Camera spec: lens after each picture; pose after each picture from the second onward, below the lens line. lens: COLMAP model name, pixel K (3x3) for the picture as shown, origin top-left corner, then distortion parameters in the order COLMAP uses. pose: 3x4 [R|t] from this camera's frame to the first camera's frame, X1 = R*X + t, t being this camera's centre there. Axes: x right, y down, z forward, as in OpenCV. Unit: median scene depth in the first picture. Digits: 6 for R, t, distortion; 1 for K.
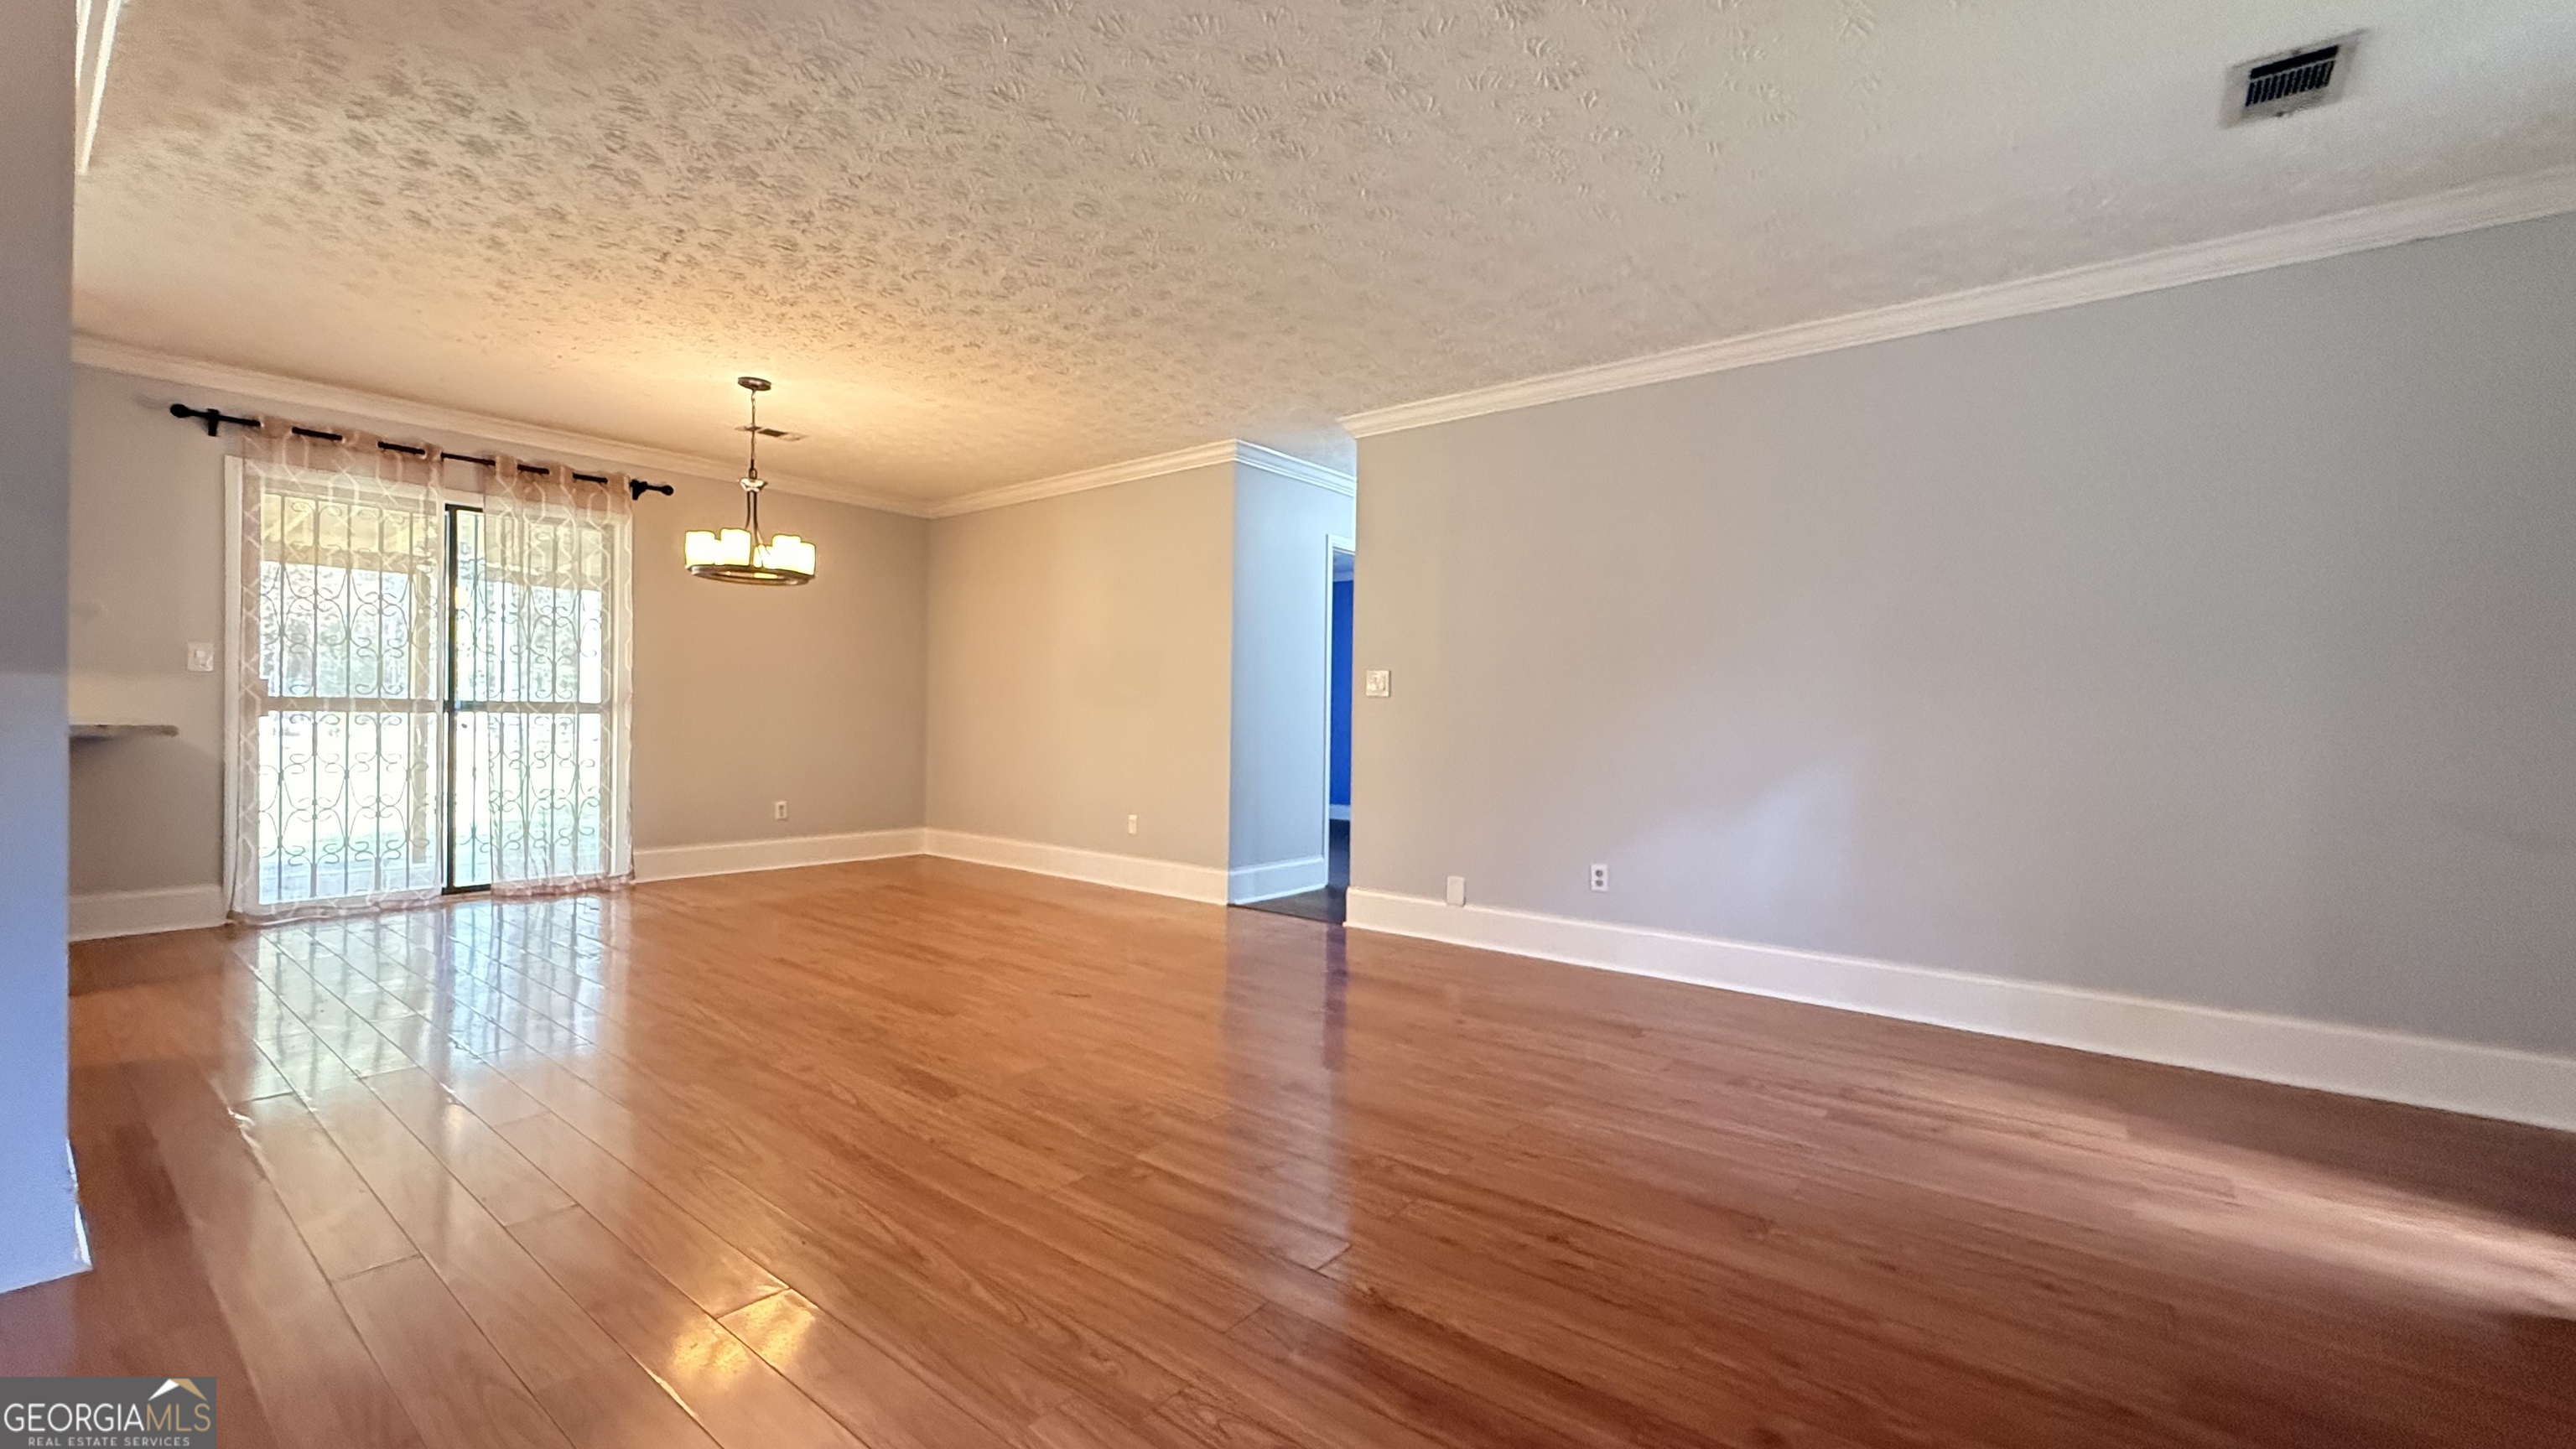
lens RADIAL K [[1016.6, 0, 1288.0], [0, 1016.6, 724.5], [0, 0, 1]] dist [-0.000867, -0.000140]
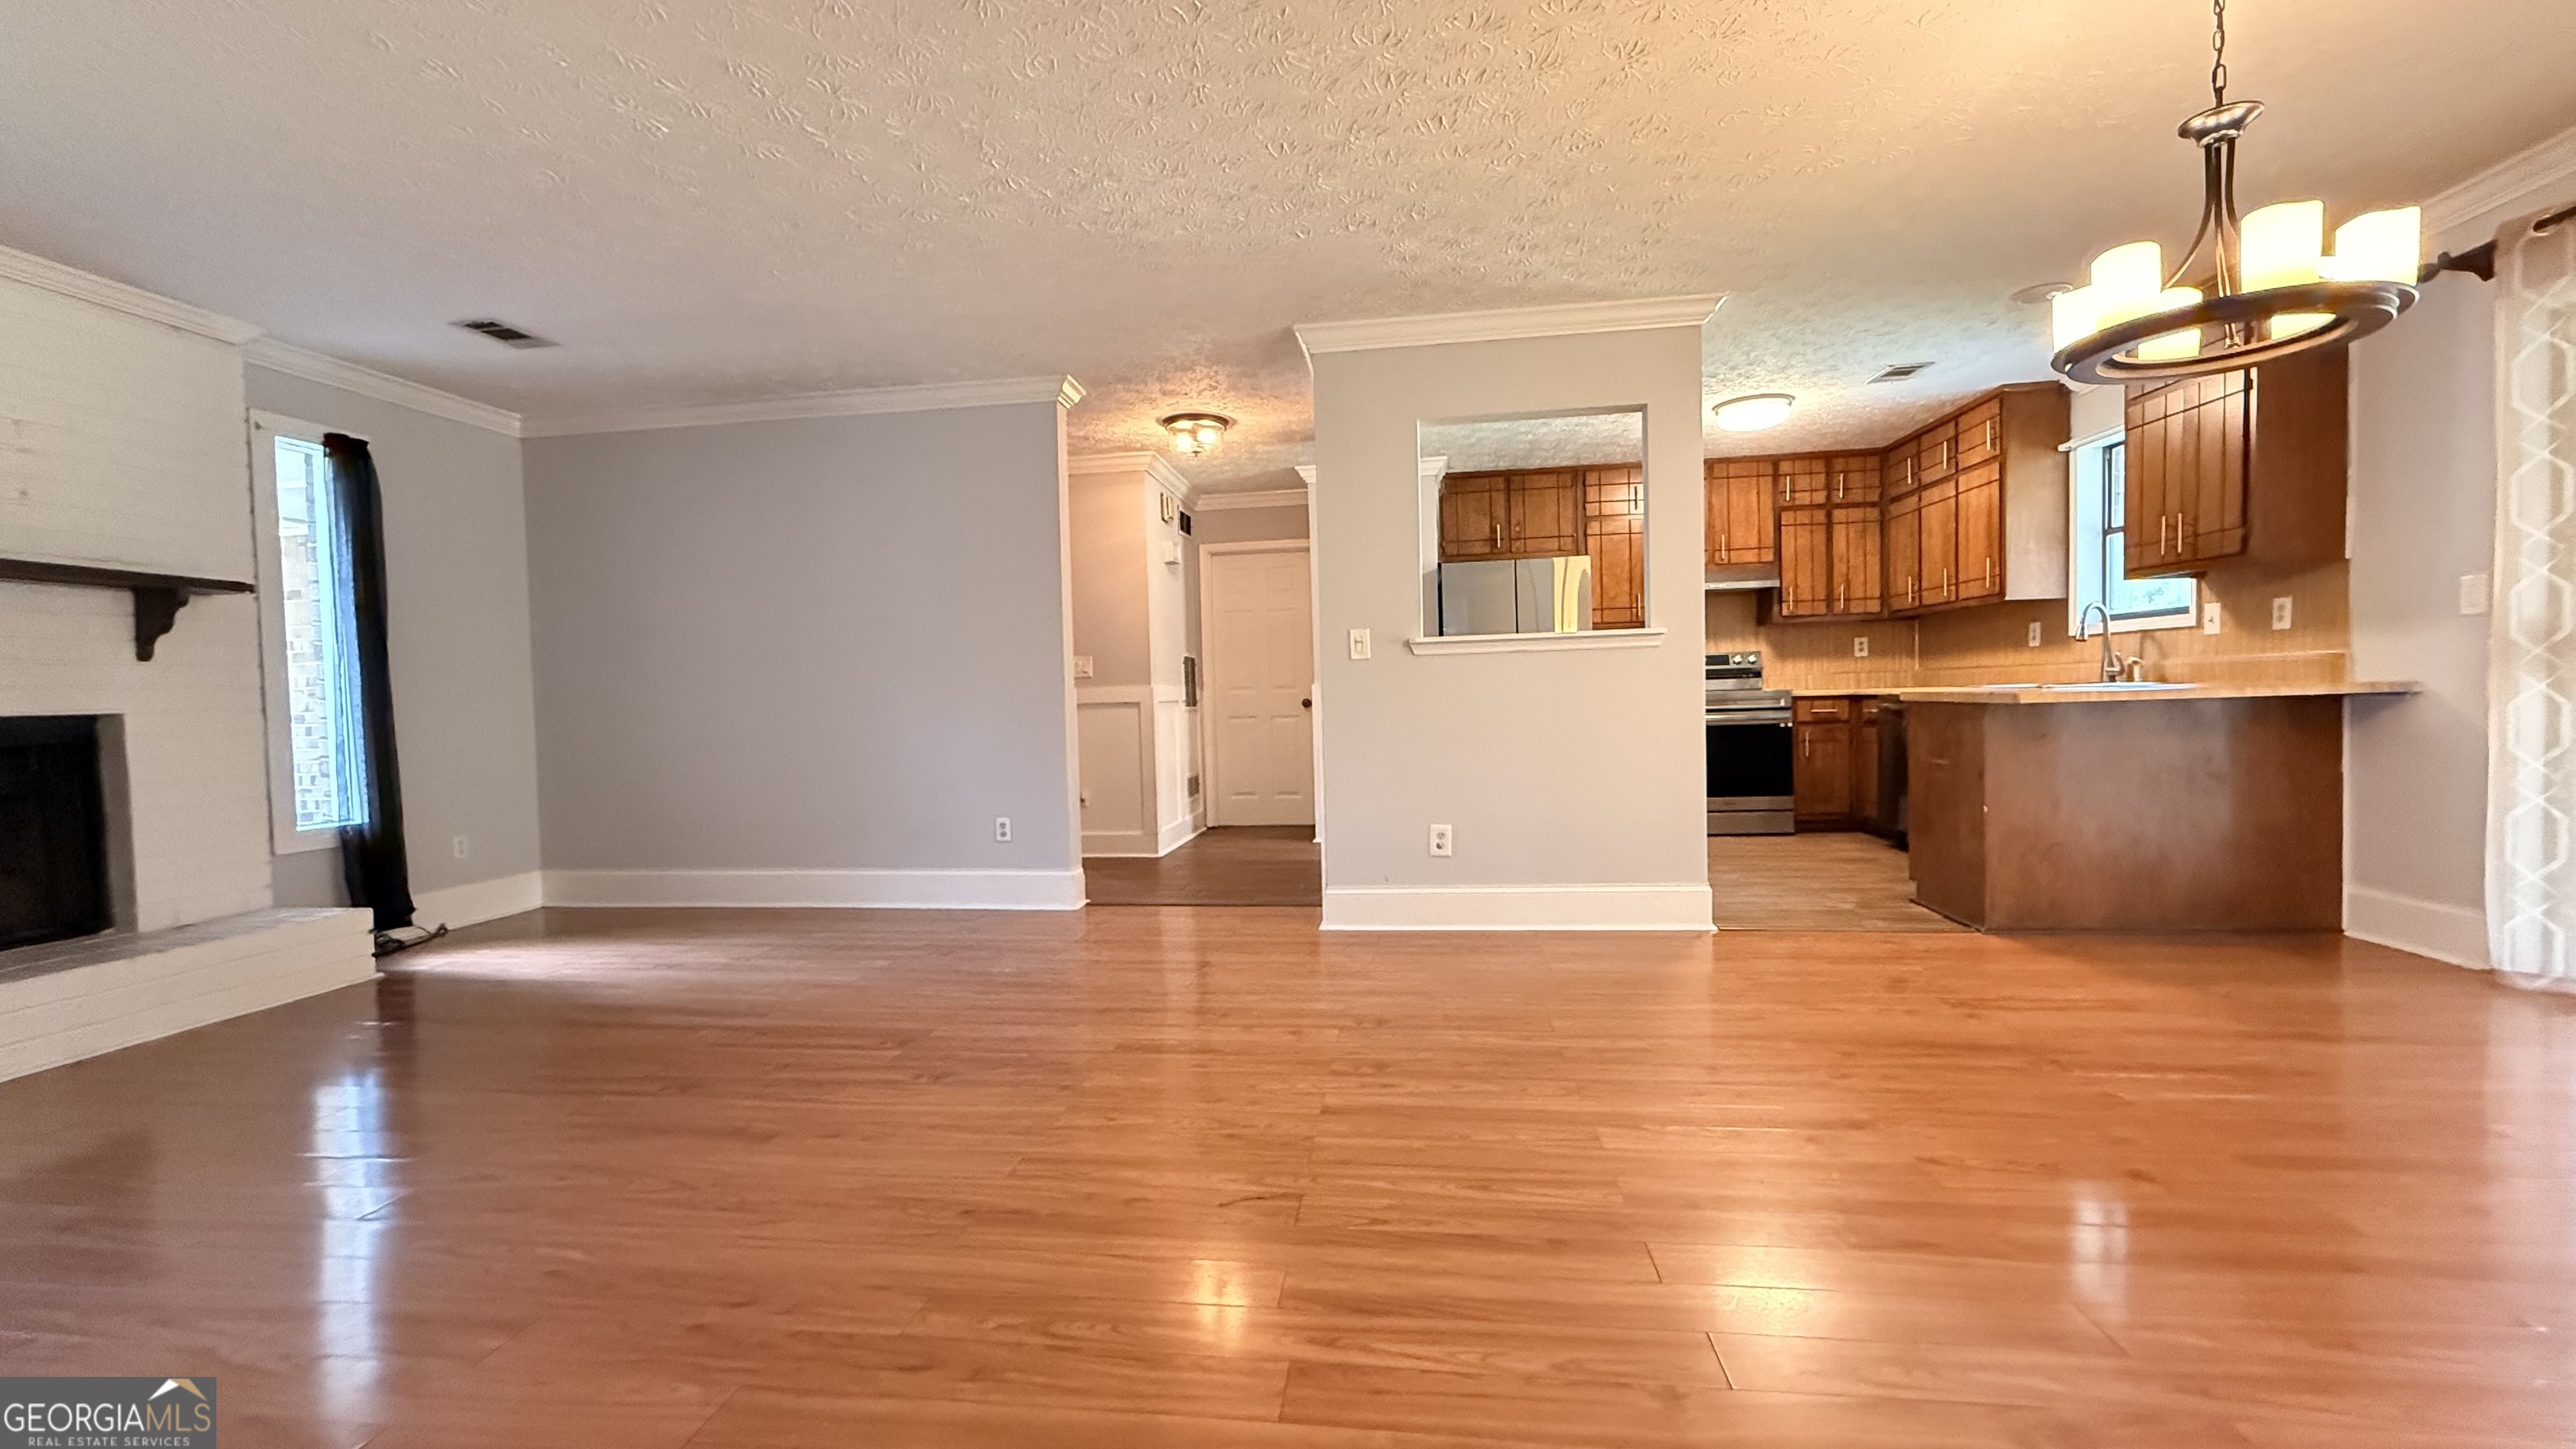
lens RADIAL K [[1016.6, 0, 1288.0], [0, 1016.6, 724.5], [0, 0, 1]] dist [-0.000867, -0.000140]
pose [[-0.851565, 0.029541, -0.523416, 0.045913], [0.012439, 0.999269, 0.036159, -0.009873], [0.524102, 0.024281, -0.851309, 1.203696]]
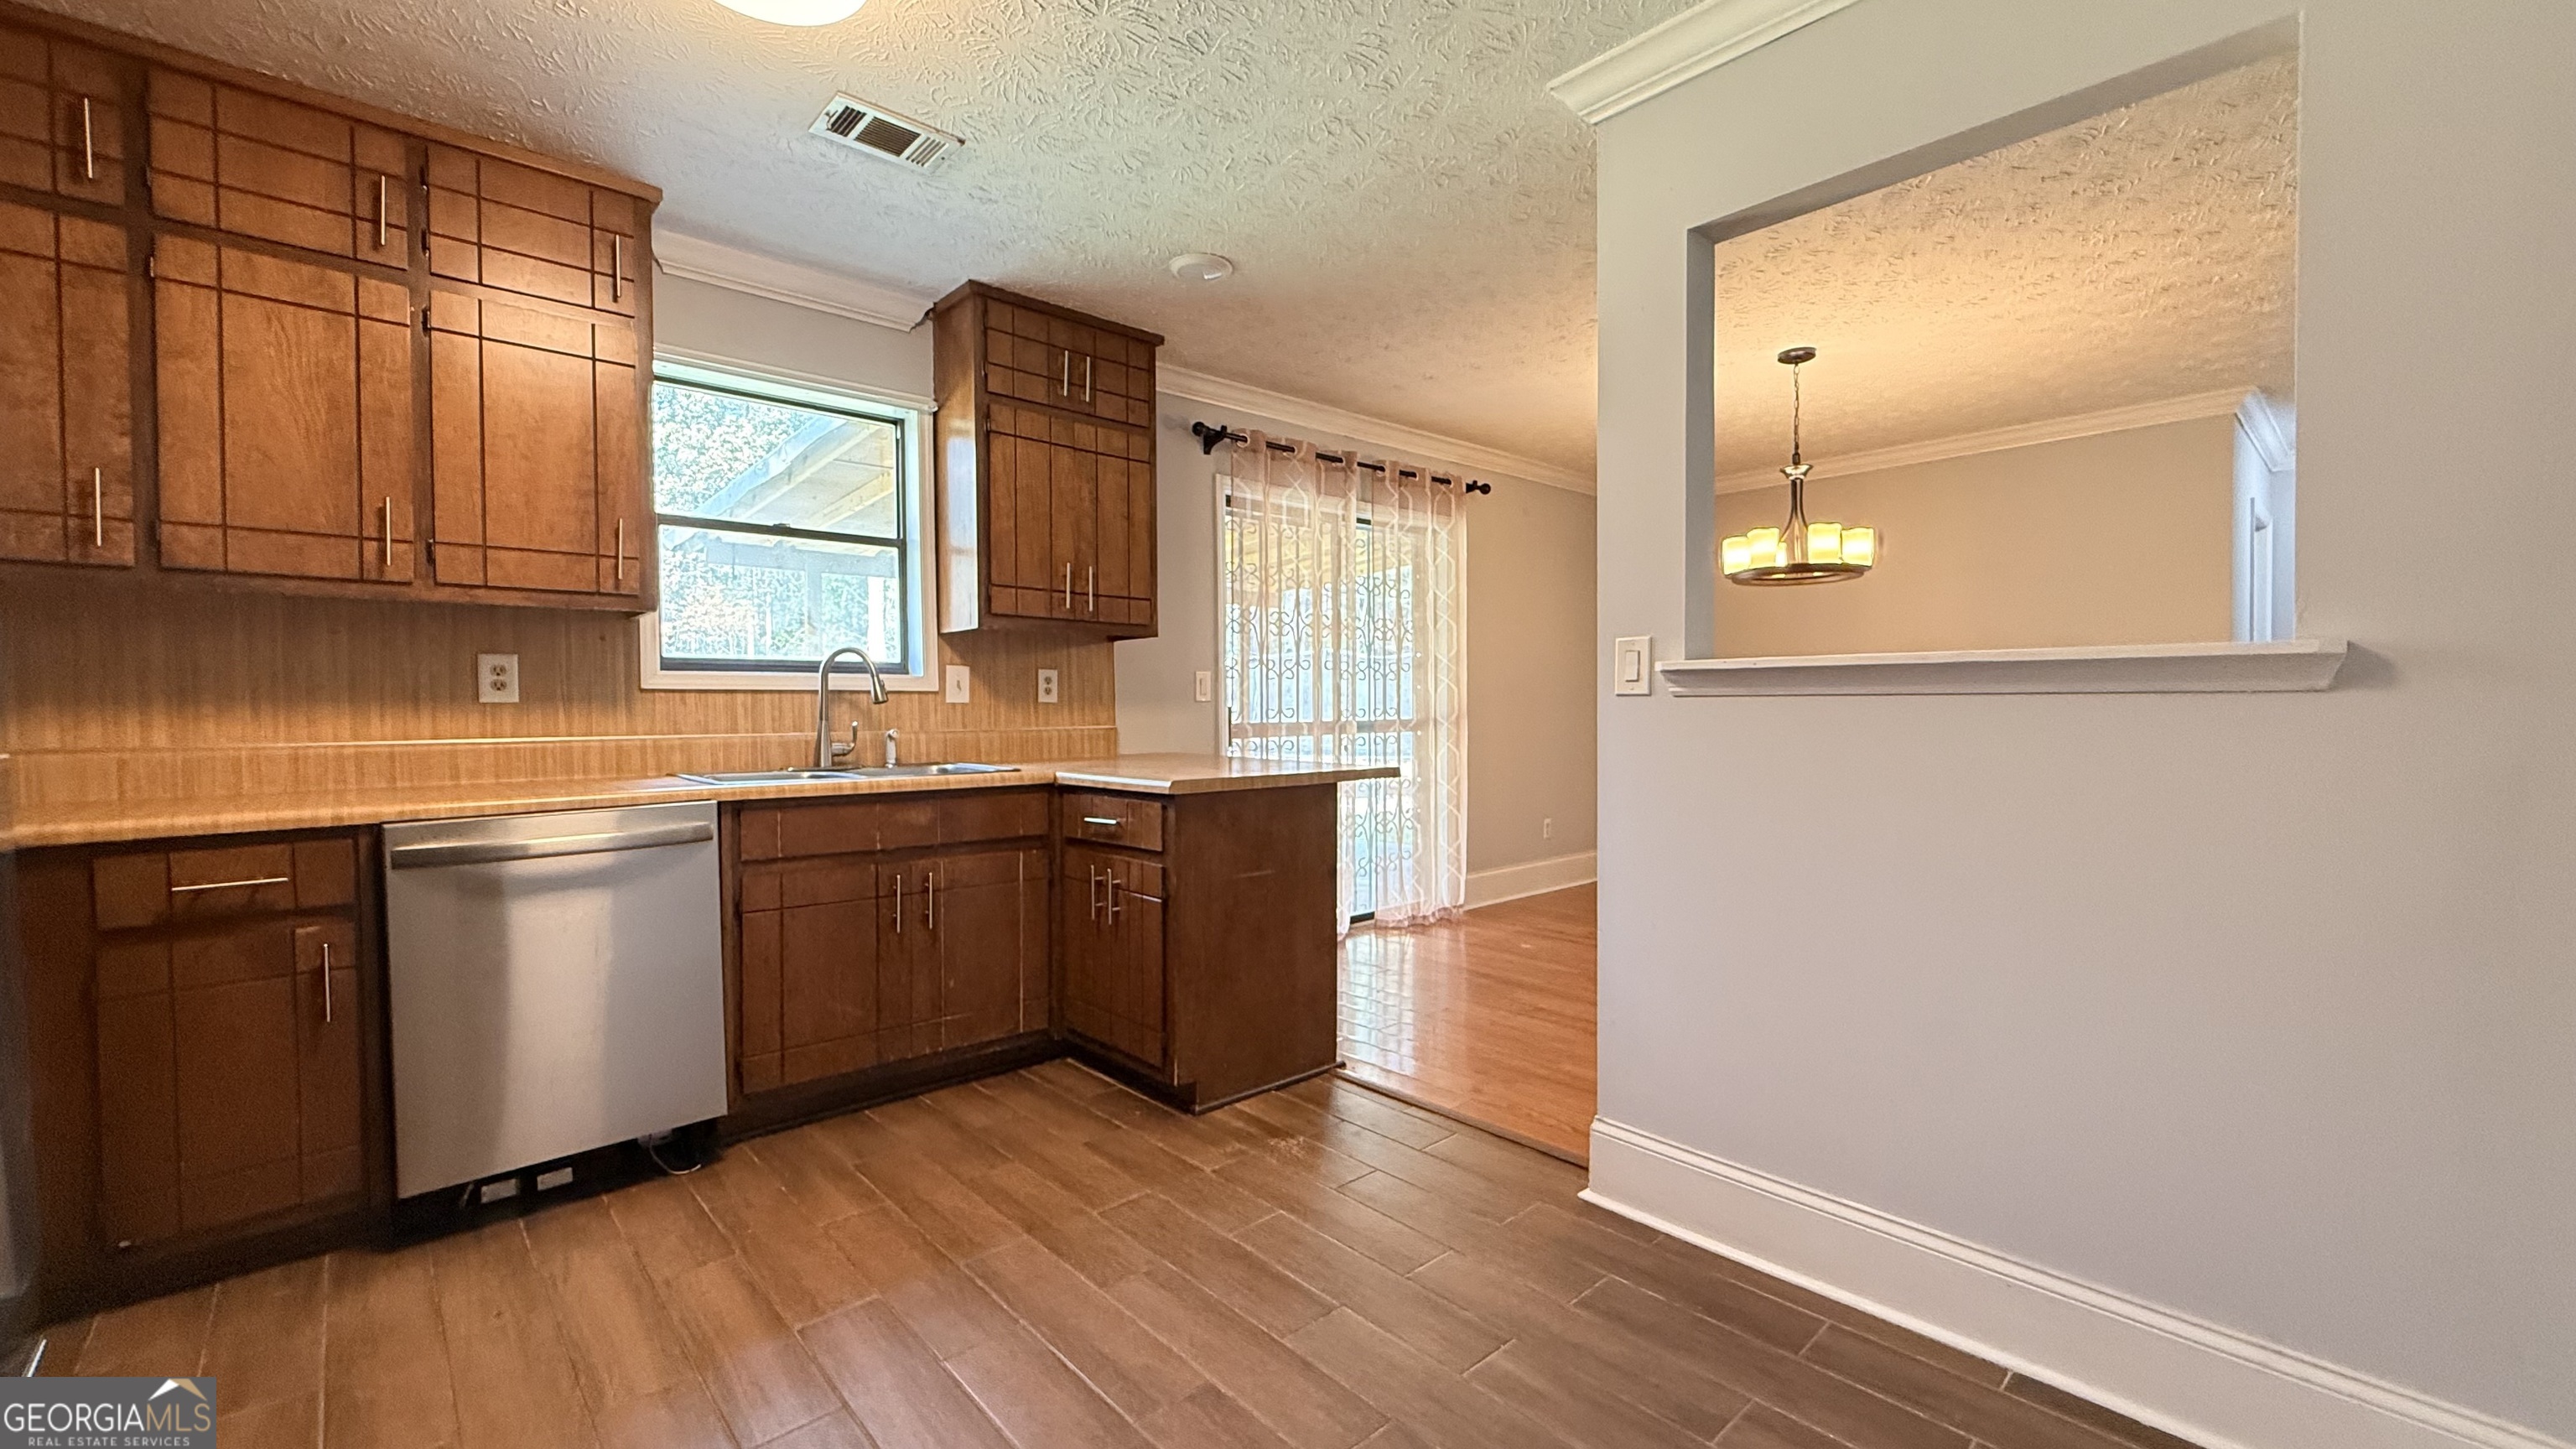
lens RADIAL K [[1036.9, 0, 1288.0], [0, 1036.9, 724.5], [0, 0, 1]] dist [-0.000636, -0.000096]
pose [[0.984687, -0.018710, -0.173323, -0.807360], [0.020118, 0.999777, 0.006369, -0.032690], [0.173165, -0.009759, 0.984845, 0.044351]]
